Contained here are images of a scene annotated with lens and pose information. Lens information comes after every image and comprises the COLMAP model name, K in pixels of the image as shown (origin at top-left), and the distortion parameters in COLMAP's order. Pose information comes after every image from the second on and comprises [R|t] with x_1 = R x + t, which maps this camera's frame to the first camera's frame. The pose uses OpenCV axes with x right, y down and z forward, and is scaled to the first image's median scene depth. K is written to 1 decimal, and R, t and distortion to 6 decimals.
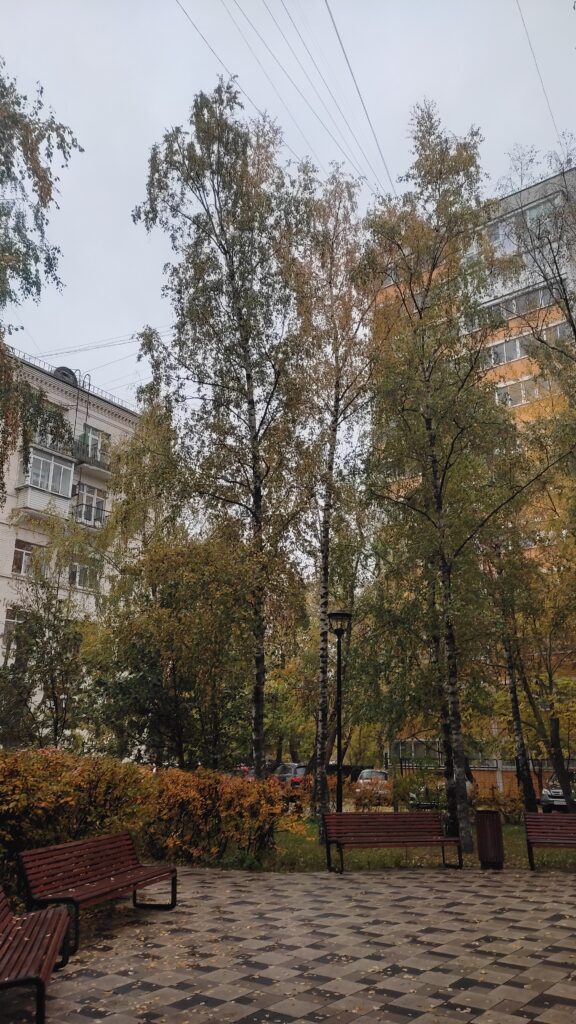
lens RADIAL K [[755.3, 0, 295.5], [0, 755.3, 514.5], [0, 0, 1]] dist [0.063333, -0.050371]
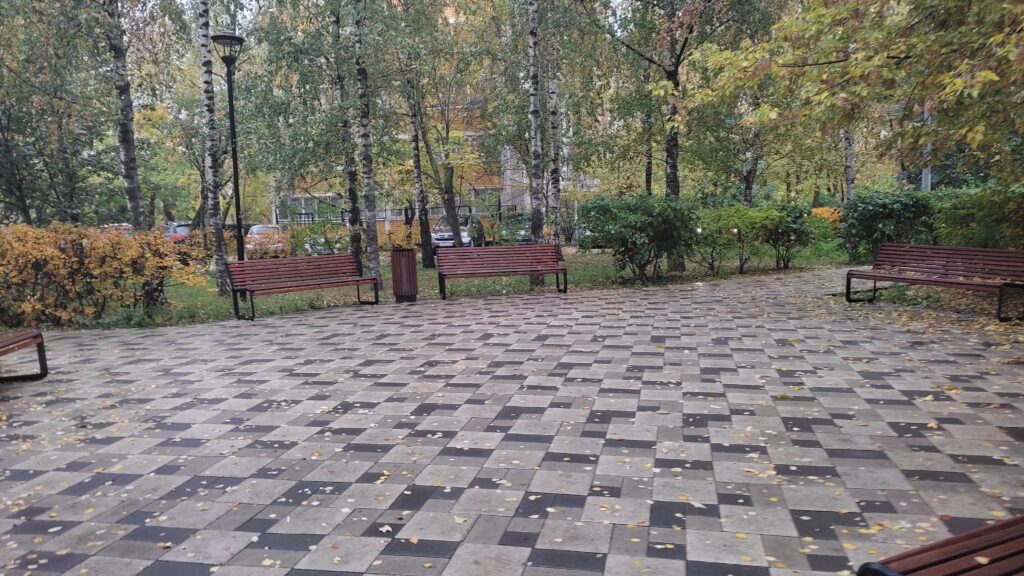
lens RADIAL K [[755.3, 0, 519.3], [0, 755.3, 295.1], [0, 0, 1]] dist [0.063333, -0.050371]
pose [[0.909816, -0.082237, 0.406782, -0.022306], [-0.090151, 0.917604, 0.387139, 0.064220], [-0.405102, -0.388897, 0.827437, 0.136144]]
